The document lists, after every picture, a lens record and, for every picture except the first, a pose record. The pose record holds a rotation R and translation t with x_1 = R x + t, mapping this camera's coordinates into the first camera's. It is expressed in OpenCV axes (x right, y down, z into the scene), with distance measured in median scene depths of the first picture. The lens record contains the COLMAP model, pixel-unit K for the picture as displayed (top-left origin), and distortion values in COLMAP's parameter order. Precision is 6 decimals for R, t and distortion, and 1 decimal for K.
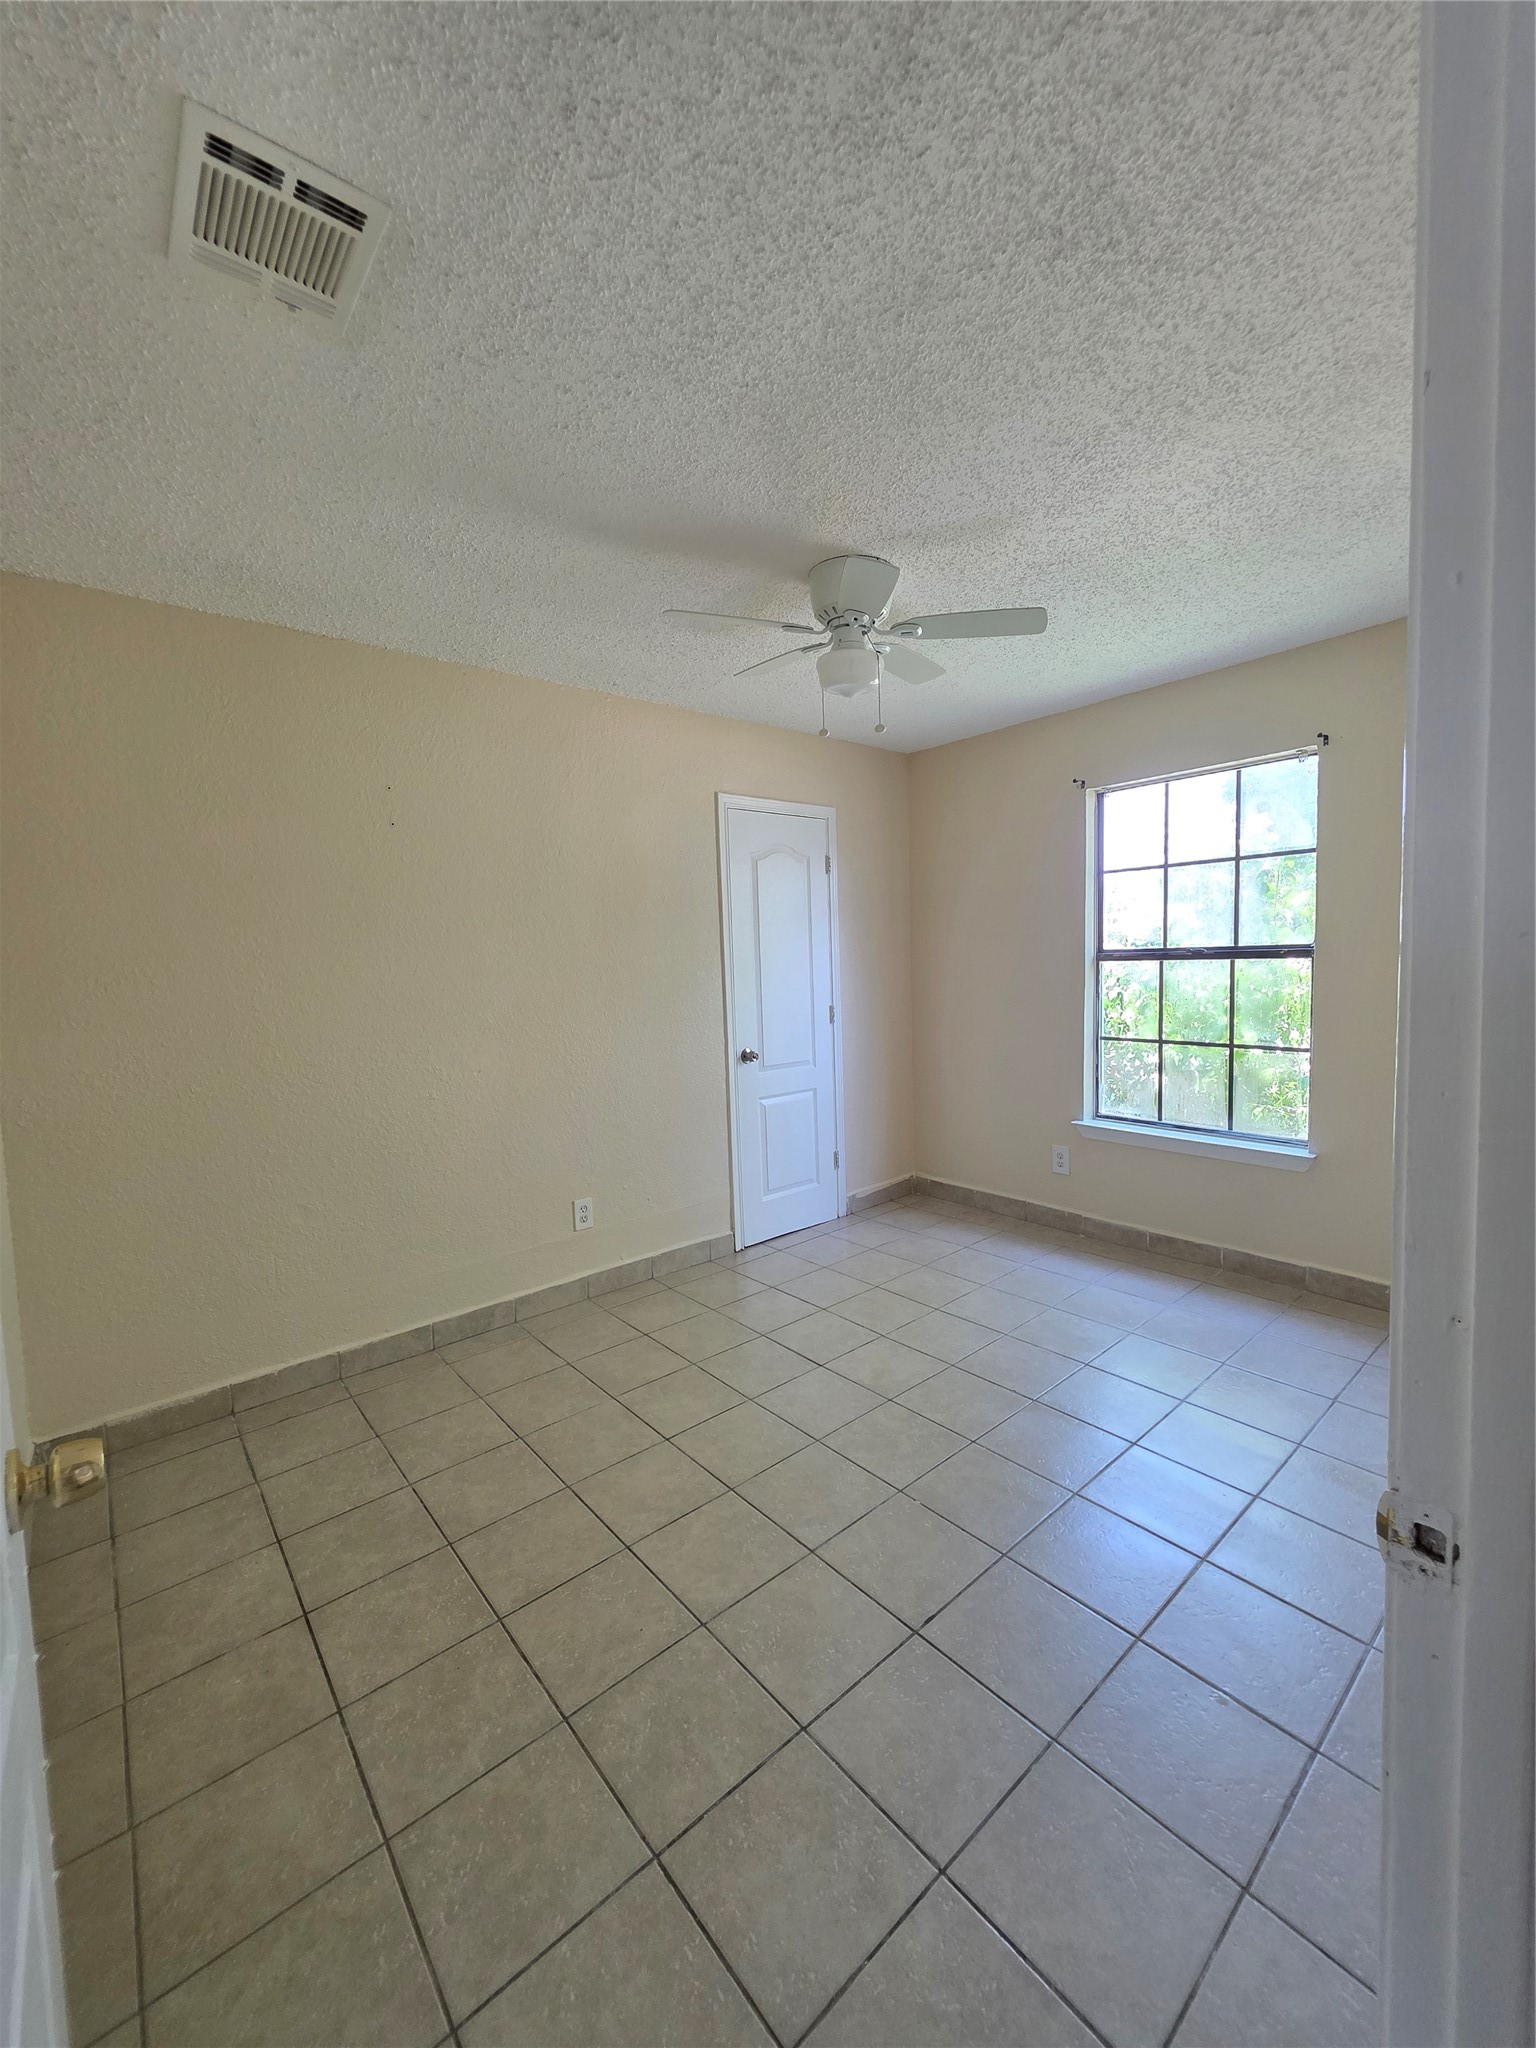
lens RADIAL K [[815.3, 0, 768.0], [0, 815.3, 1024.0], [0, 0, 1]] dist [0.003144, 0.000101]
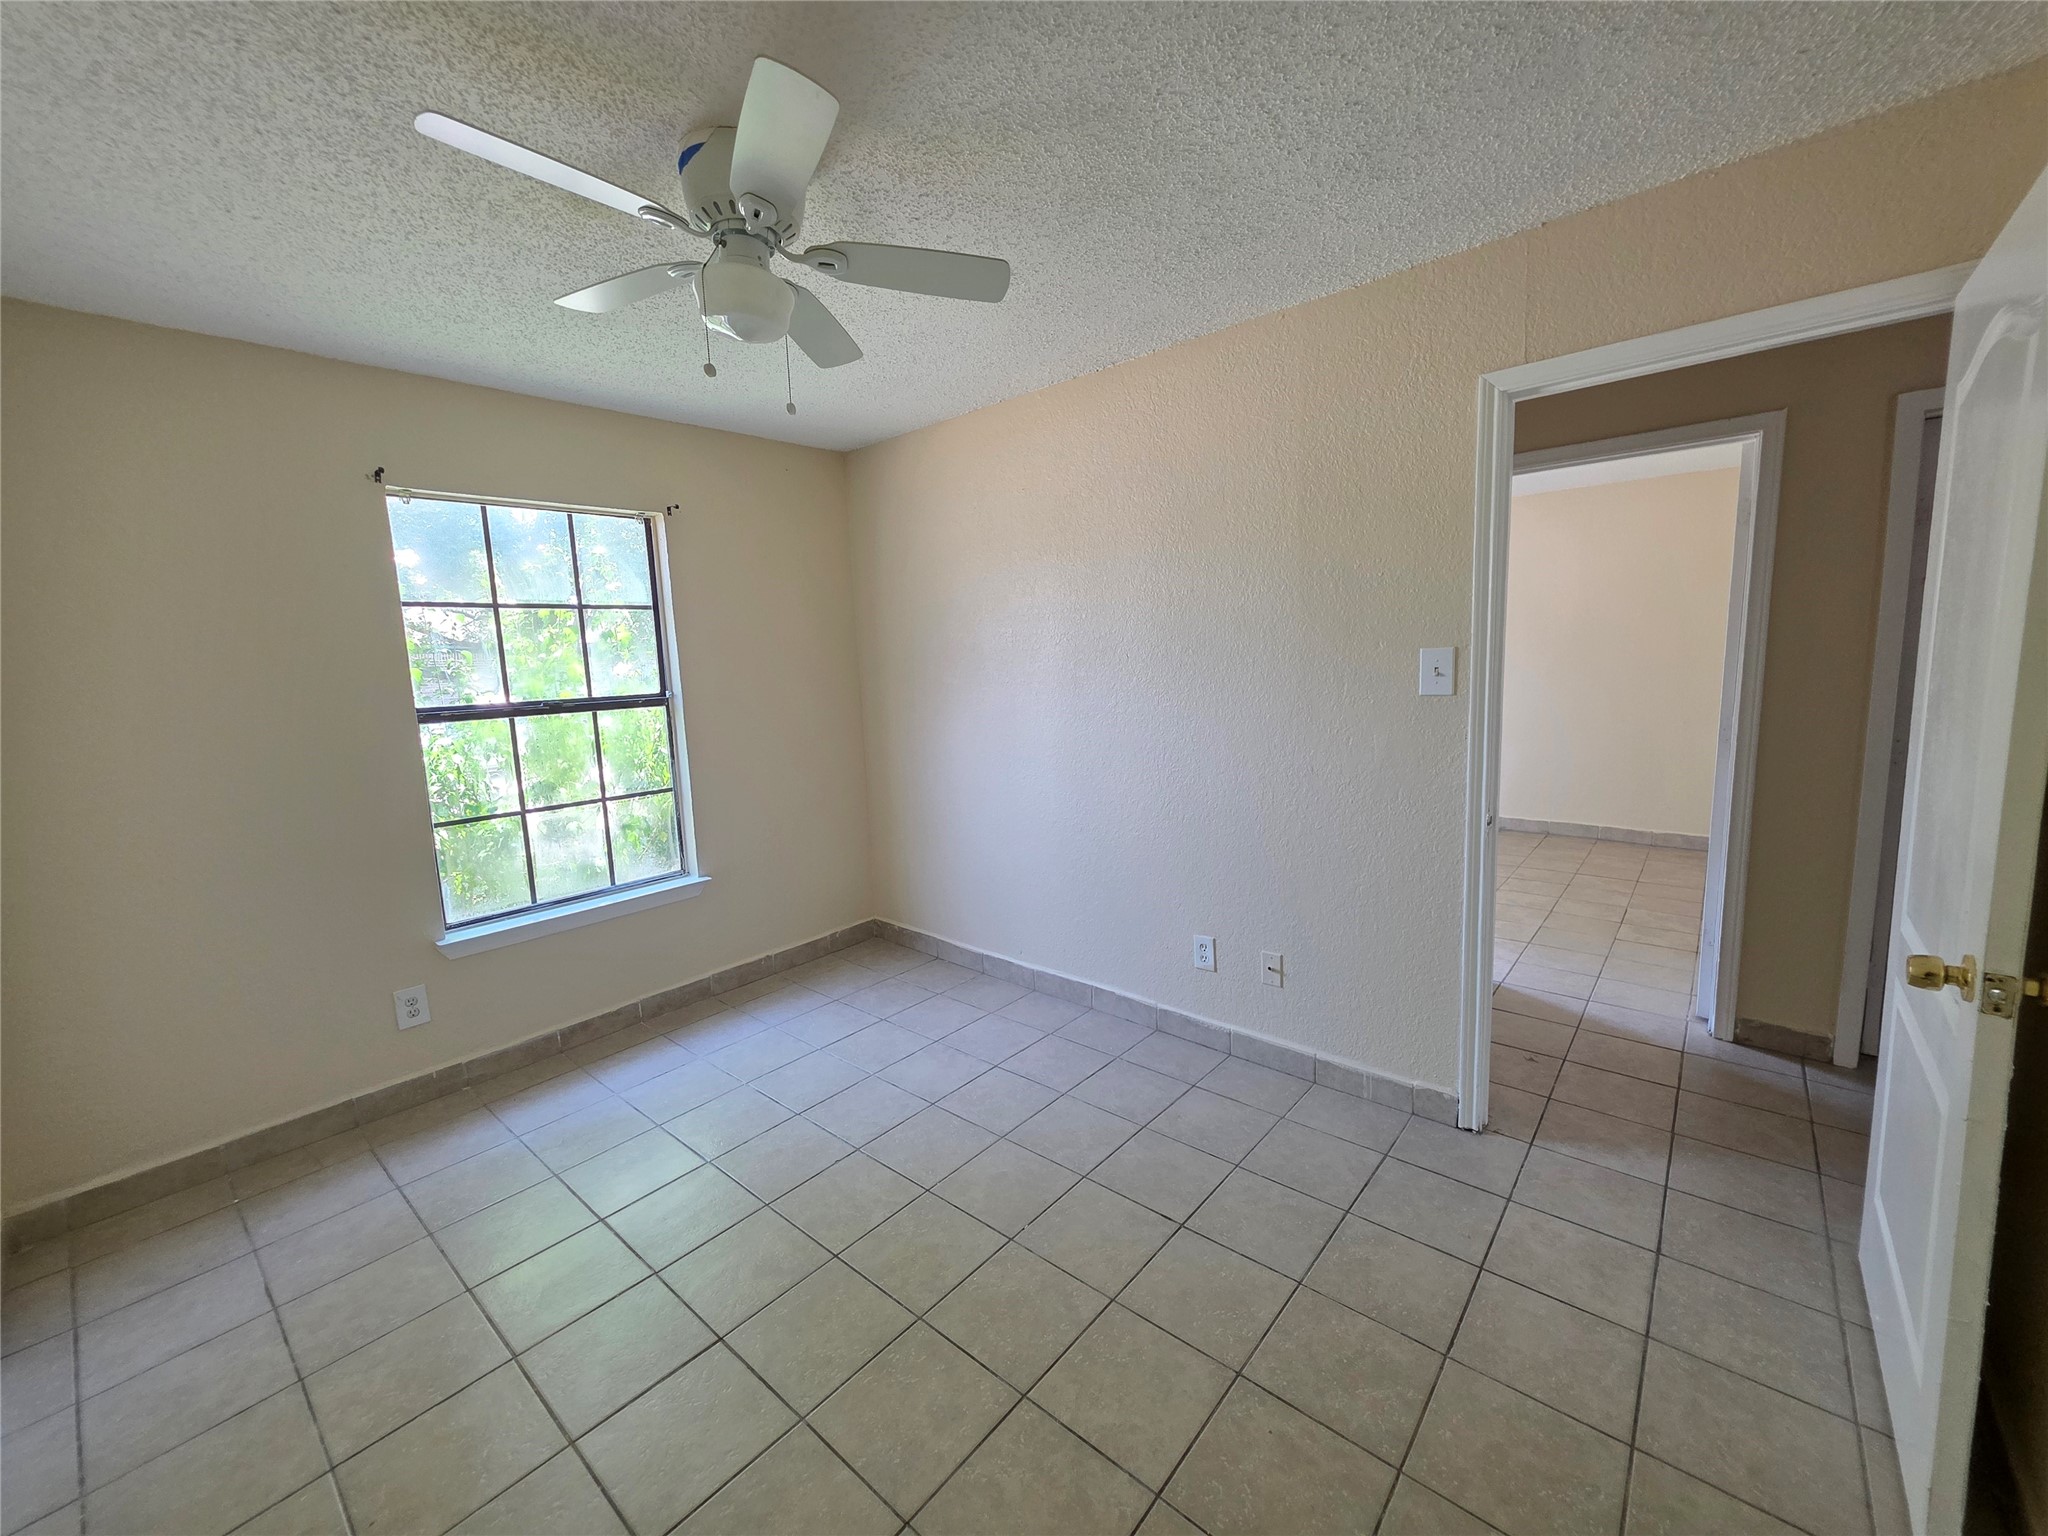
lens RADIAL K [[815.3, 0, 1024.0], [0, 815.3, 768.0], [0, 0, 1]] dist [0.003144, 0.000101]
pose [[-0.150837, -0.099328, 0.983556, -0.464573], [0.126449, 0.984828, 0.118849, -0.064179], [-0.980438, 0.142296, -0.135989, 0.639472]]
